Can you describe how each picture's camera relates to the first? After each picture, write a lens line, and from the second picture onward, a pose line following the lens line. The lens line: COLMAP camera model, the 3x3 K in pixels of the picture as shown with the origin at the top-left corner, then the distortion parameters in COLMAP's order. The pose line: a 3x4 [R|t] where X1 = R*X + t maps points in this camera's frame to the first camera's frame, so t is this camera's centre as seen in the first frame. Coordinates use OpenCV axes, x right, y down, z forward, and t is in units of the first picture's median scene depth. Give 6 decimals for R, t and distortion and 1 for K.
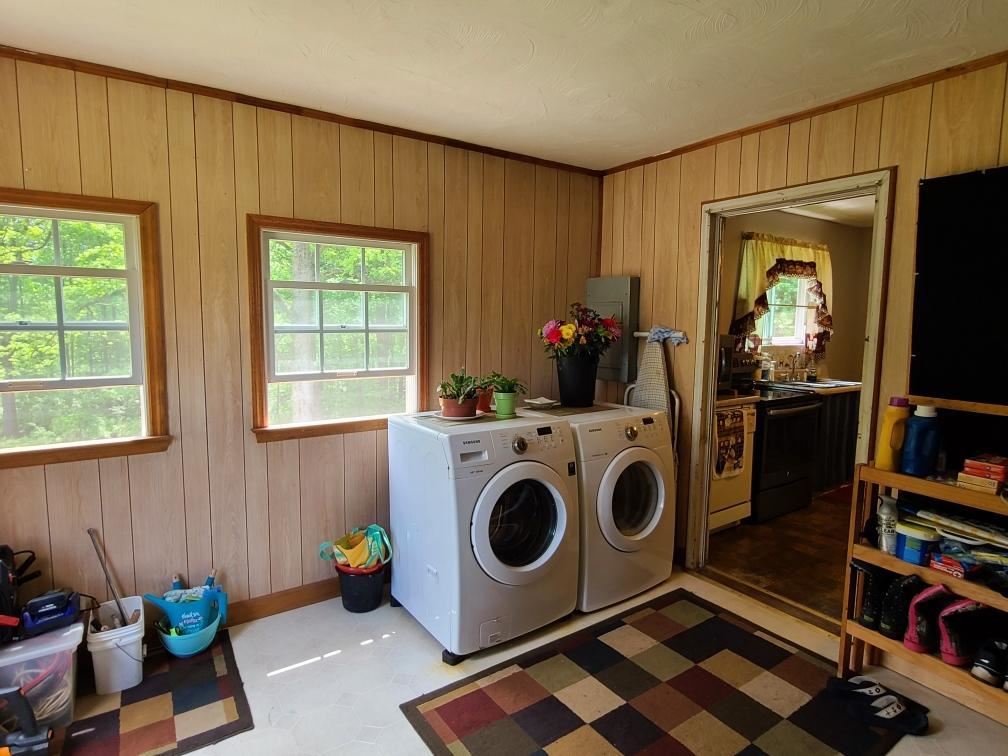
lens RADIAL K [[558.6, 0, 503.8], [0, 558.6, 375.1], [0, 0, 1]] dist [-0.000413, -0.004222]
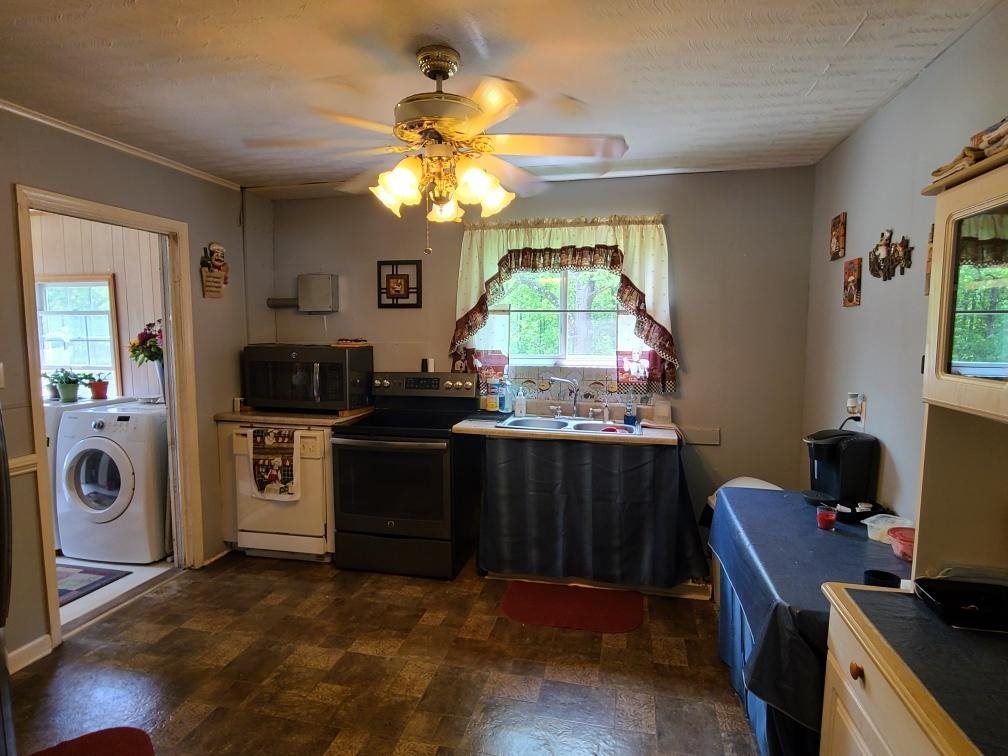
lens RADIAL K [[558.6, 0, 503.8], [0, 558.6, 375.1], [0, 0, 1]] dist [-0.000413, -0.004222]
pose [[0.679575, 0.054048, -0.731612, 1.033921], [-0.067668, 0.997649, 0.010847, -0.047945], [0.730479, 0.042136, 0.681634, 0.489176]]
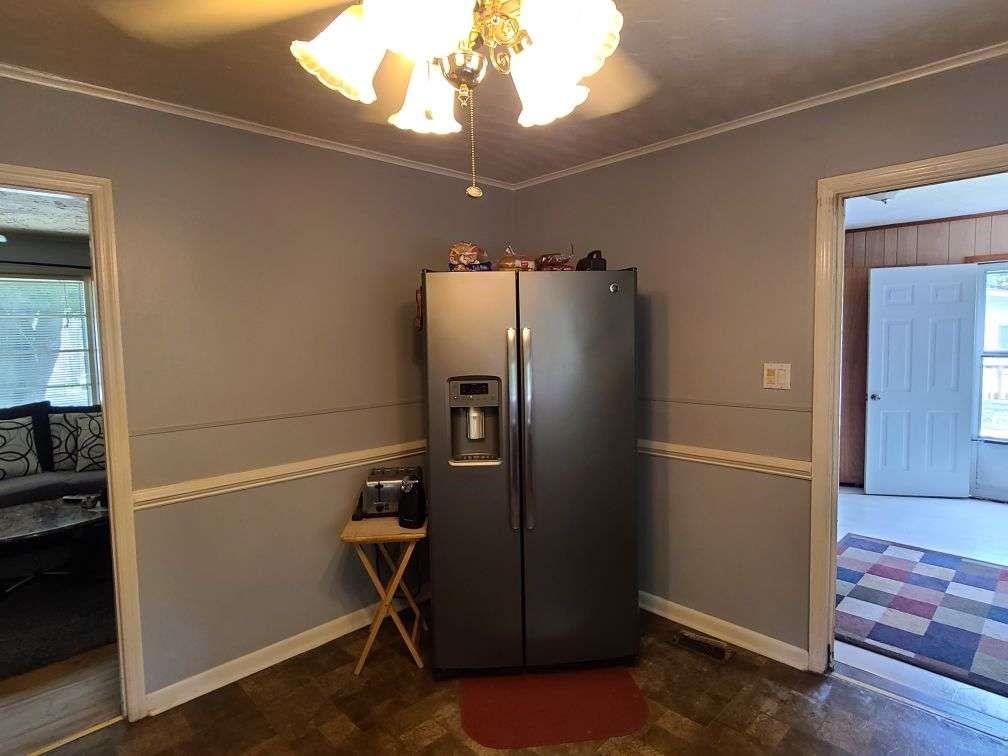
lens RADIAL K [[558.6, 0, 503.8], [0, 558.6, 375.1], [0, 0, 1]] dist [-0.000413, -0.004222]
pose [[-0.984641, 0.024530, -0.172862, 0.497459], [-0.004856, 0.985850, 0.167557, -0.131827], [0.174526, 0.165823, -0.970589, 1.262579]]
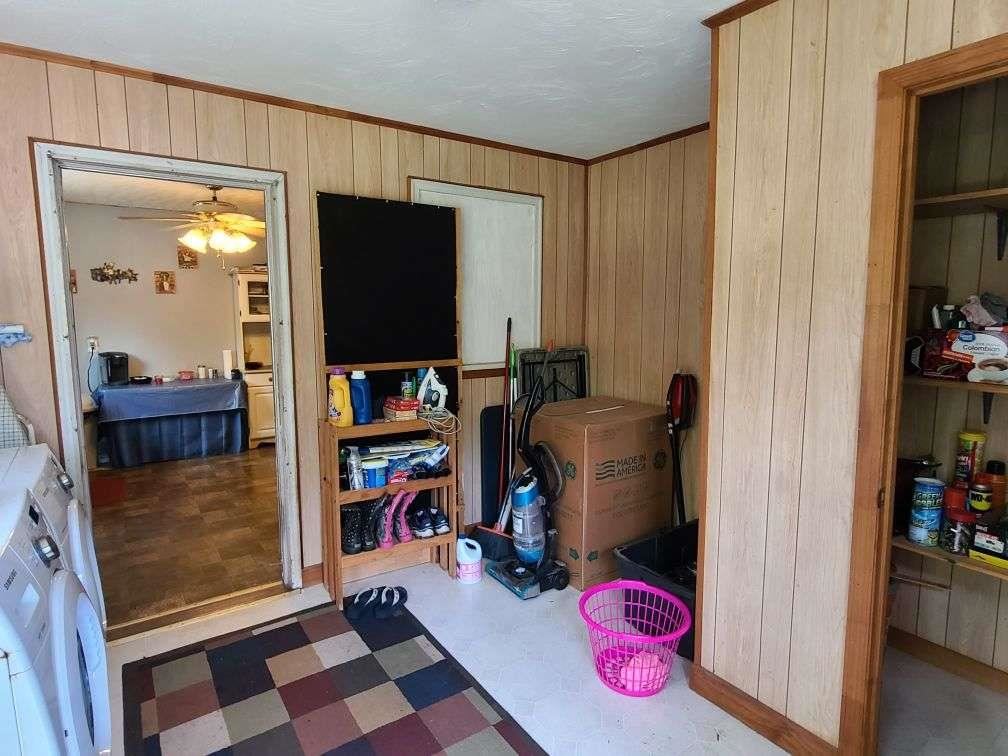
lens RADIAL K [[558.6, 0, 503.8], [0, 558.6, 375.1], [0, 0, 1]] dist [-0.000413, -0.004222]
pose [[-0.010983, -0.132057, 0.991181, -0.243562], [0.102264, 0.985895, 0.132485, -0.032367], [-0.994697, 0.102817, 0.002677, 0.286771]]
